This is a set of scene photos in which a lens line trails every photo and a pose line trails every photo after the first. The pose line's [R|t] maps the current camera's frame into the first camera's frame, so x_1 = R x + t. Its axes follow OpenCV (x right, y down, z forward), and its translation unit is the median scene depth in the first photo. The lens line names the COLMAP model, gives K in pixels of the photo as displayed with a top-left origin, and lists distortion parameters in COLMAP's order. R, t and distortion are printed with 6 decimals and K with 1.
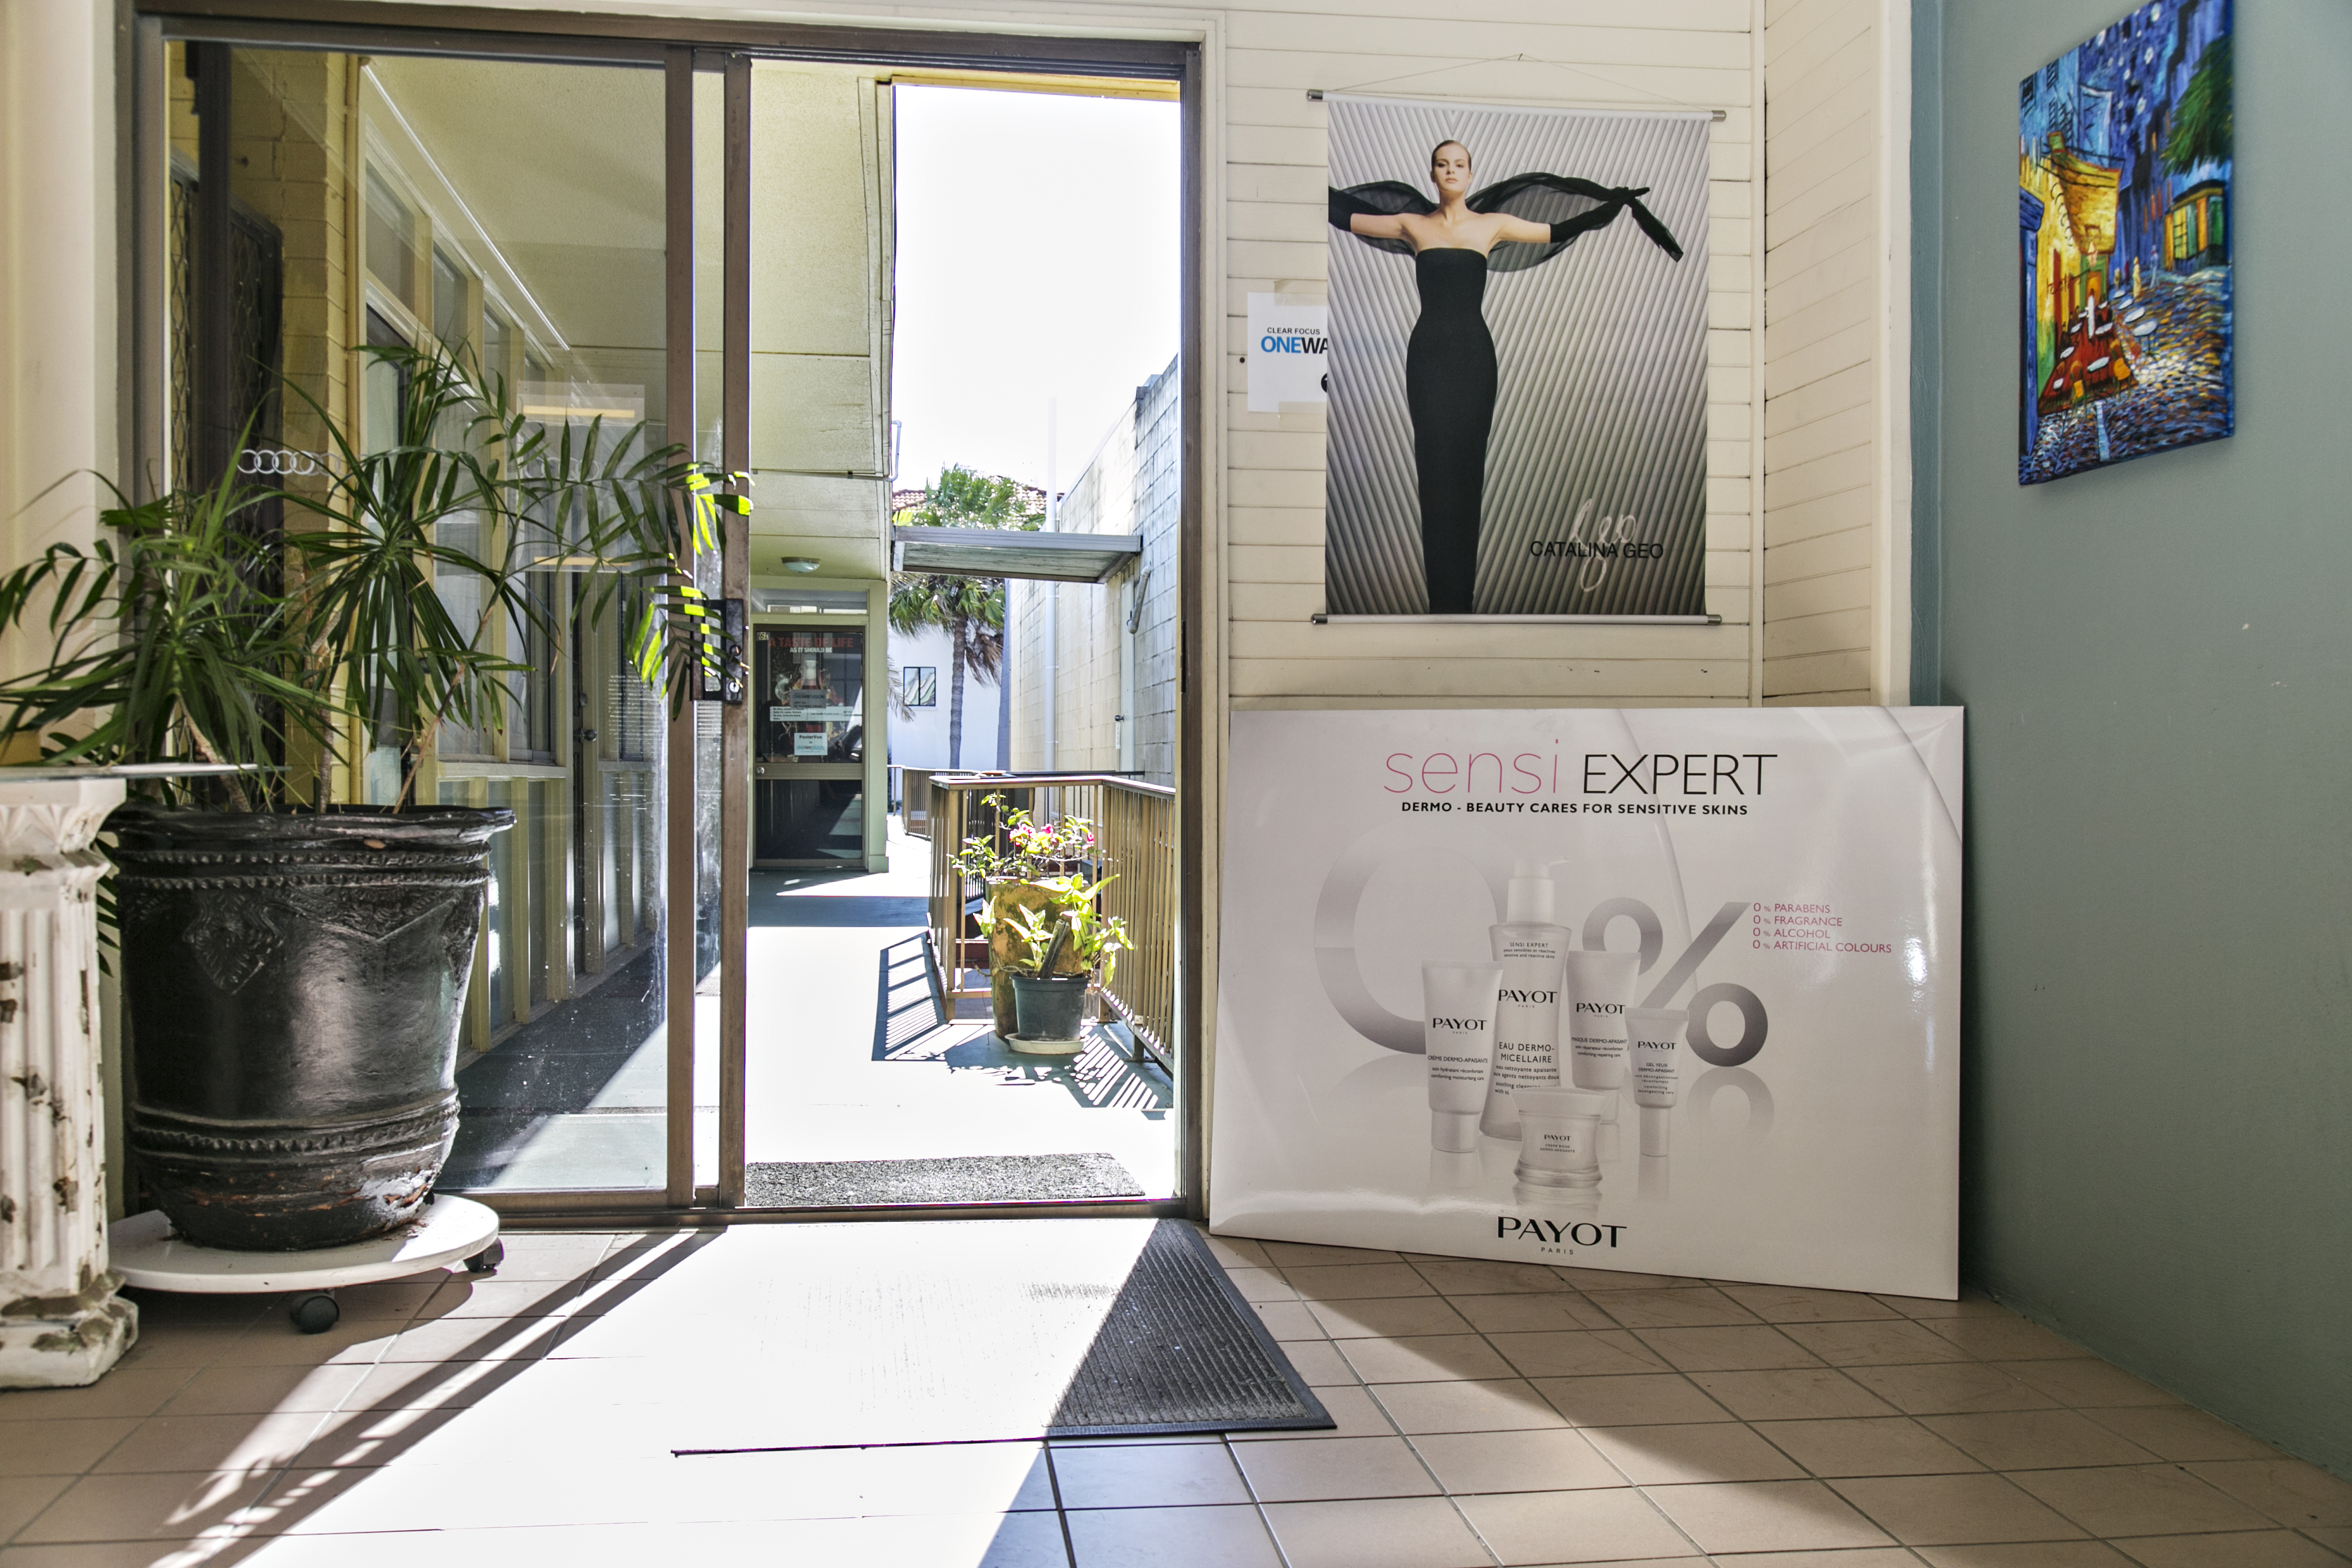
lens RADIAL K [[2202.7, 0, 1176.0], [0, 2202.7, 784.0], [0, 0, 1]] dist [-0.079620, -0.007961]
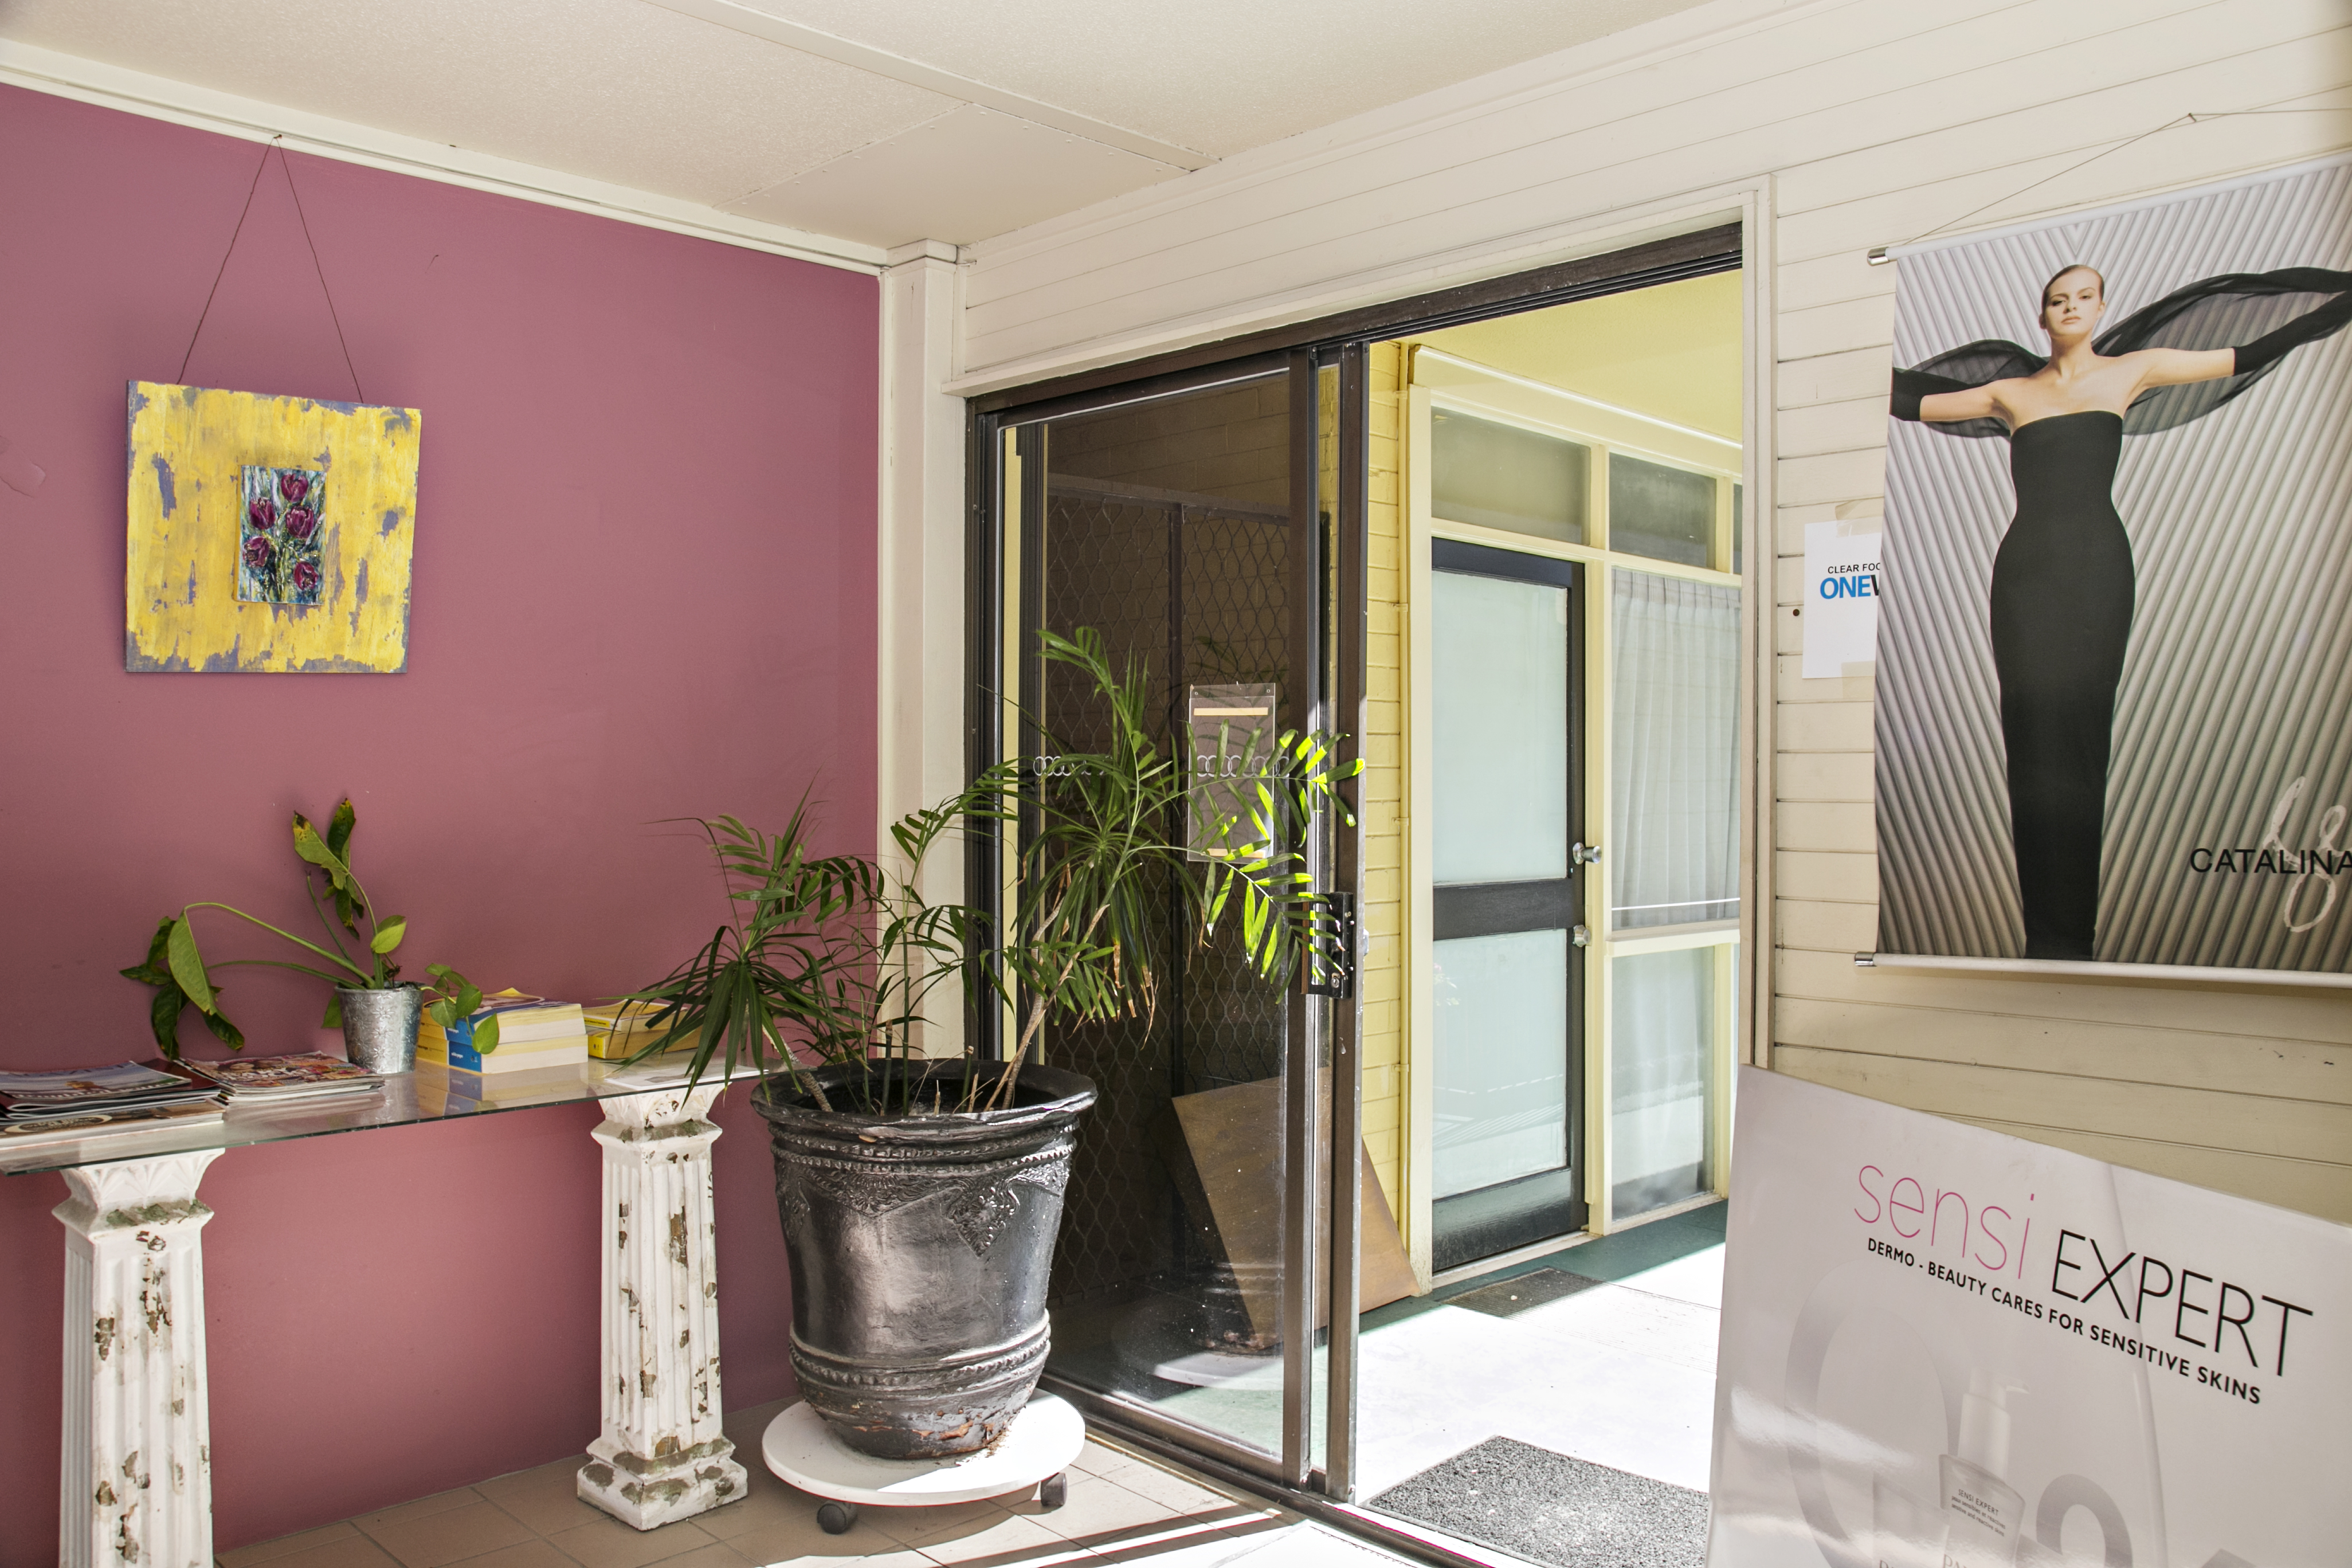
lens RADIAL K [[1740.7, 0, 1176.0], [0, 1740.7, 784.0], [0, 0, 1]] dist [-0.030304, -0.008987]
pose [[0.568218, -0.013462, -0.822768, 0.413857], [-0.004639, 0.999798, -0.019563, -0.119554], [0.822865, 0.014933, 0.568041, 0.470445]]
